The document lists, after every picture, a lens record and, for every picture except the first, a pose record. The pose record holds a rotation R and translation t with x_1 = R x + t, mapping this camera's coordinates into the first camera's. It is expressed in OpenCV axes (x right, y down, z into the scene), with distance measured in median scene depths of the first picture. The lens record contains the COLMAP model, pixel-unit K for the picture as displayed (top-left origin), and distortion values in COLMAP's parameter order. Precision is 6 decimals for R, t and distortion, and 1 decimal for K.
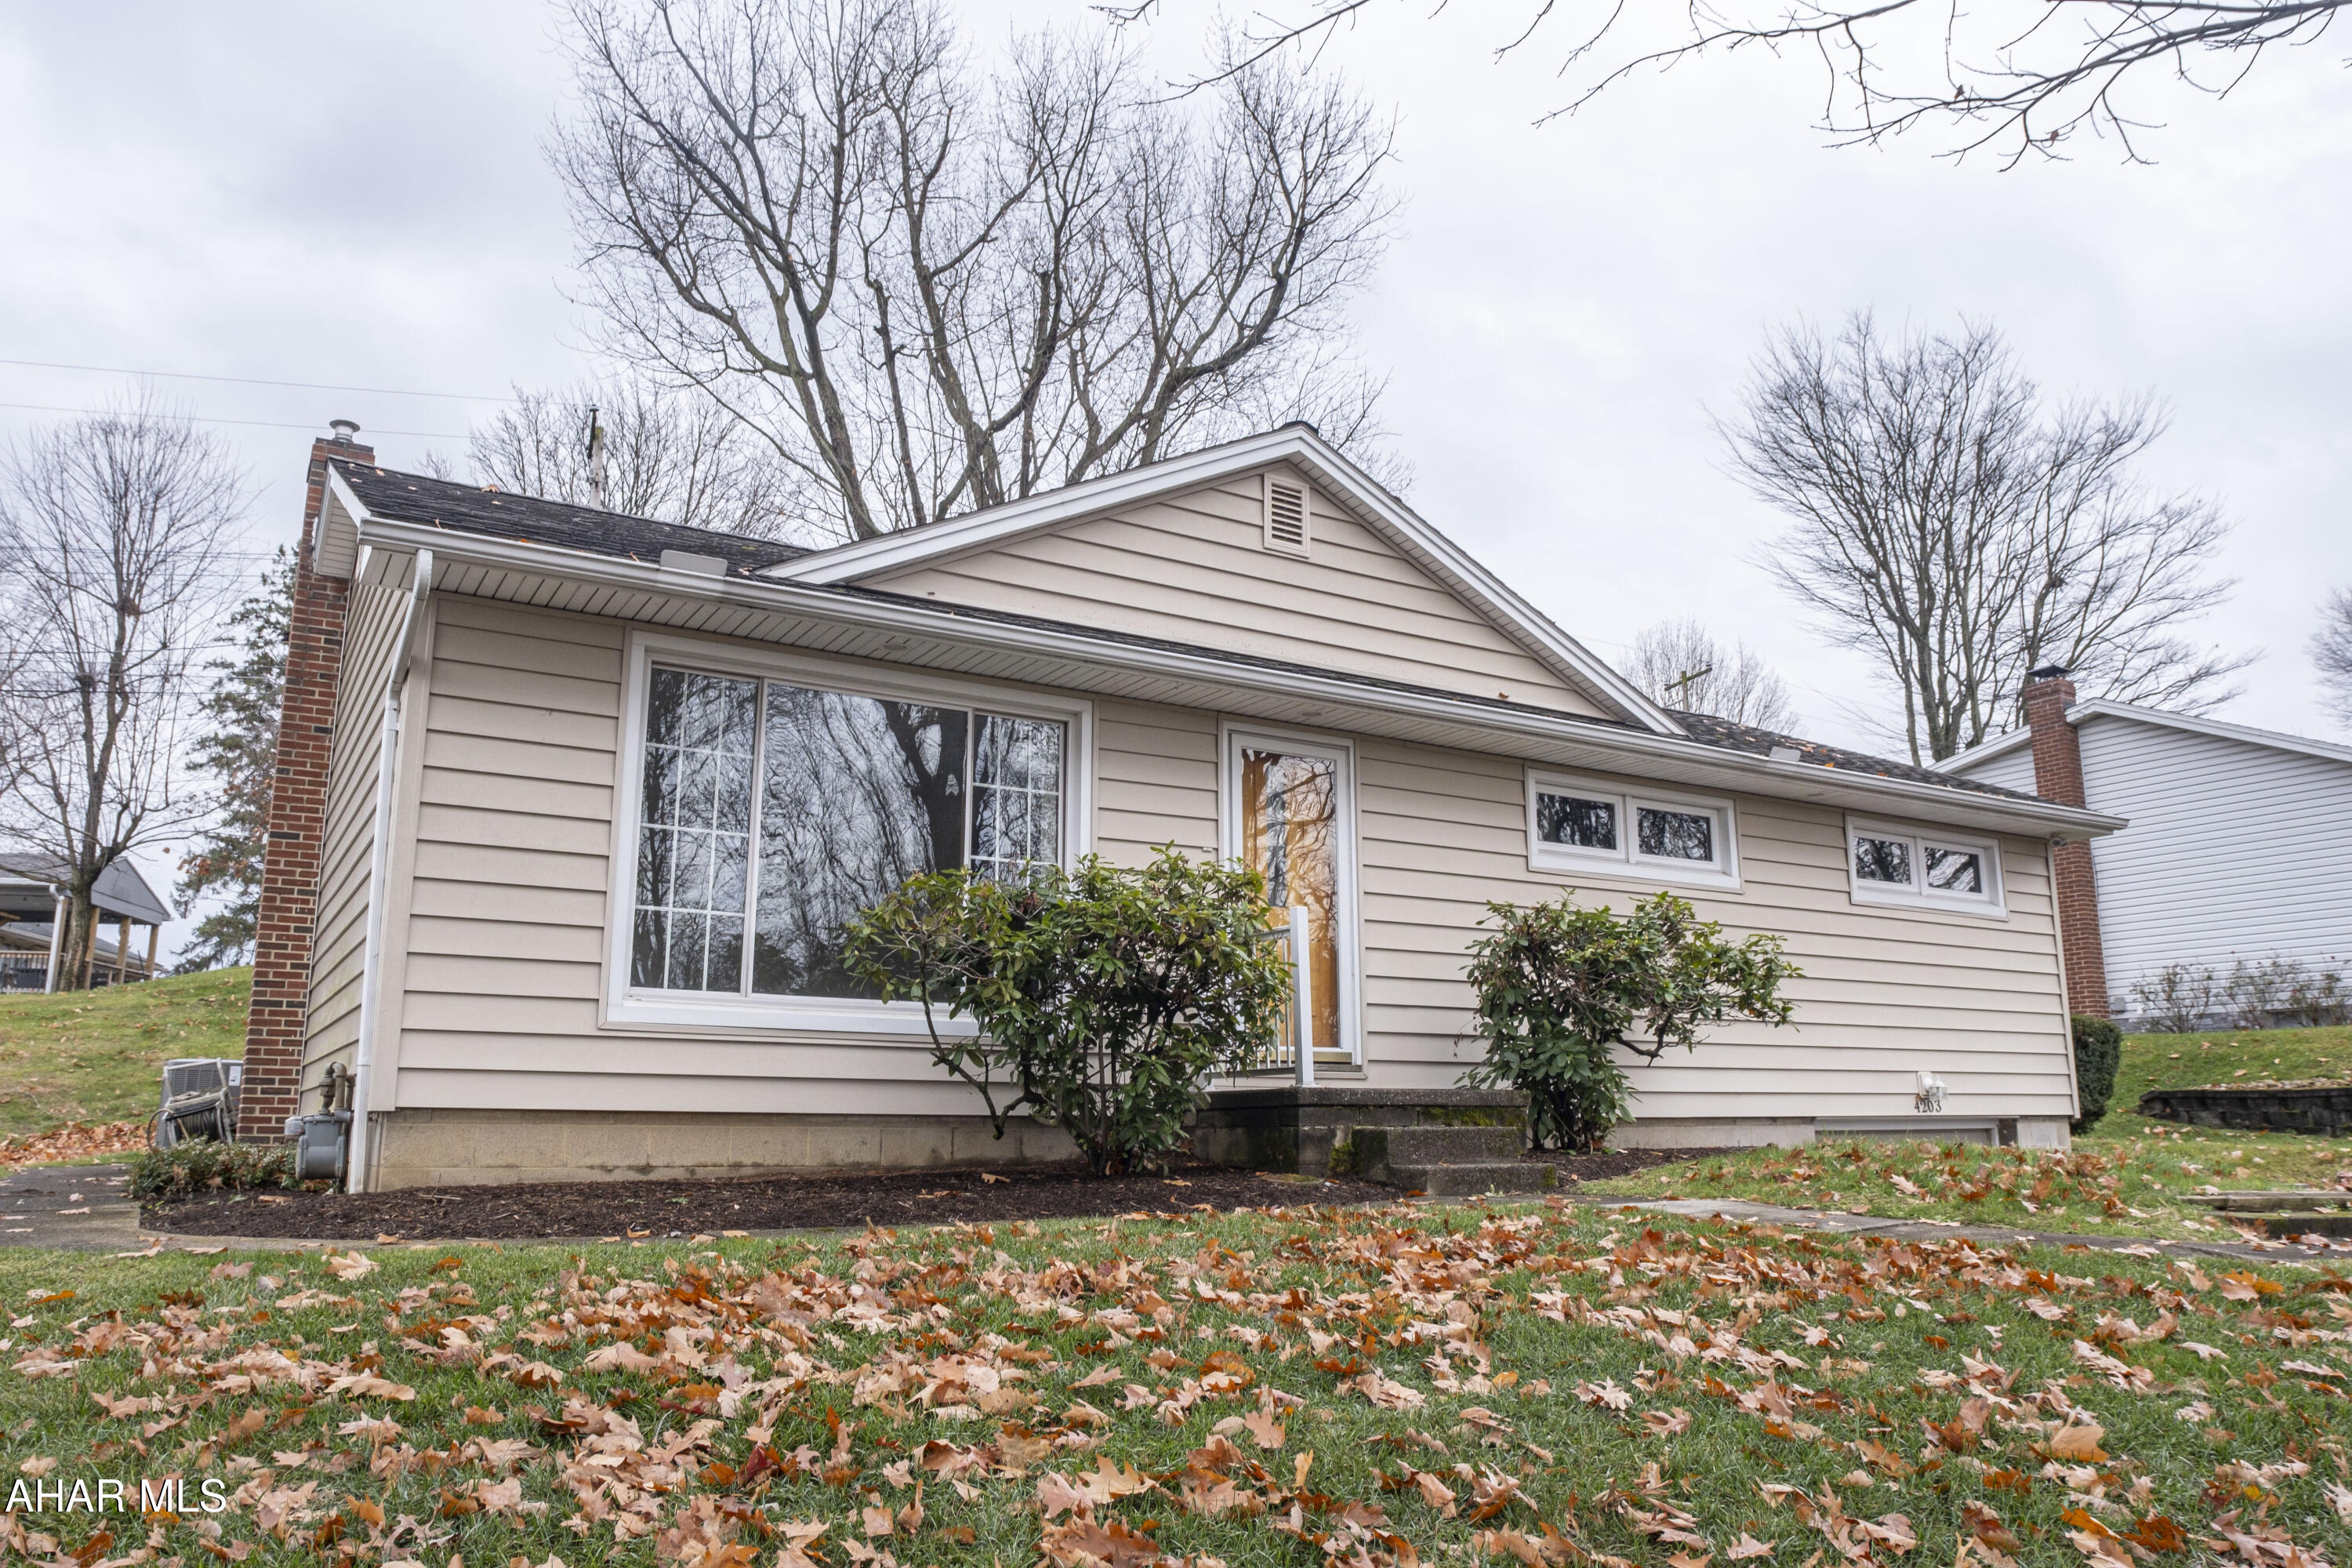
lens RADIAL K [[1698.1, 0, 1176.0], [0, 1698.1, 784.0], [0, 0, 1]] dist [-0.108794, 0.000612]
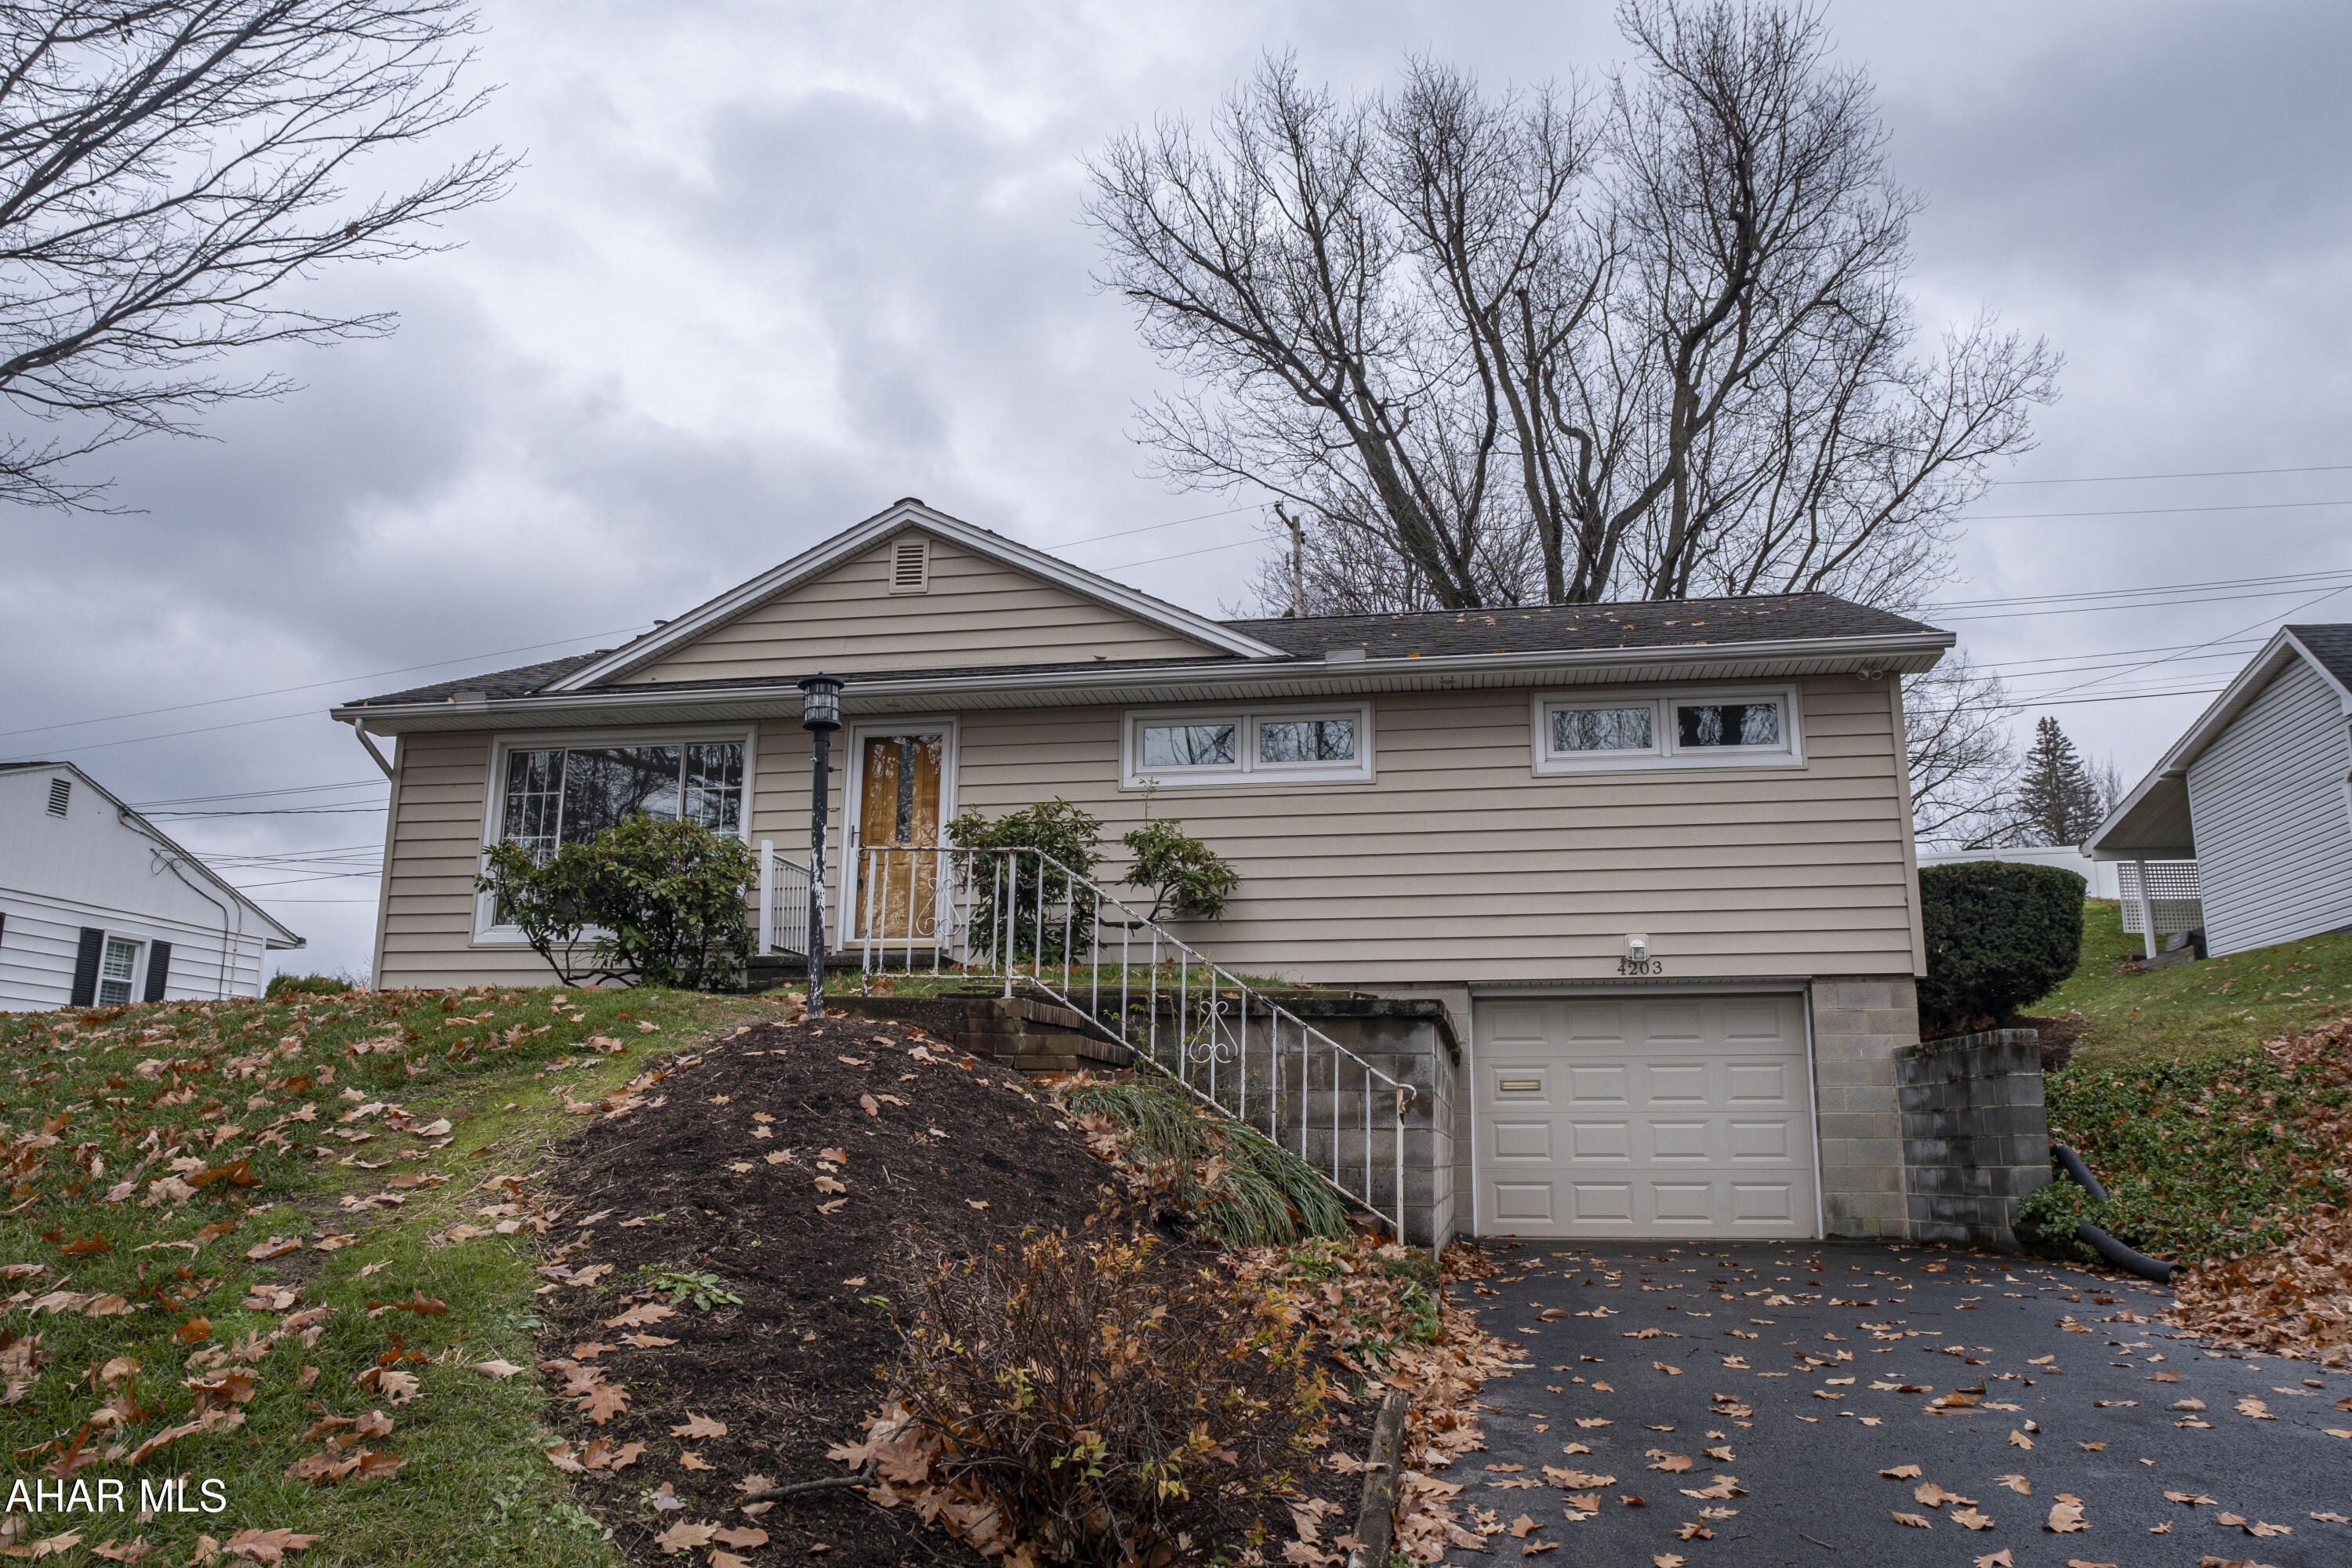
lens RADIAL K [[1698.1, 0, 1176.0], [0, 1698.1, 784.0], [0, 0, 1]] dist [-0.108794, 0.000612]
pose [[0.755495, -0.139703, -0.640086, 1.034051], [0.130716, 0.989499, -0.061680, 0.126977], [0.641981, -0.037071, 0.765824, 0.056475]]
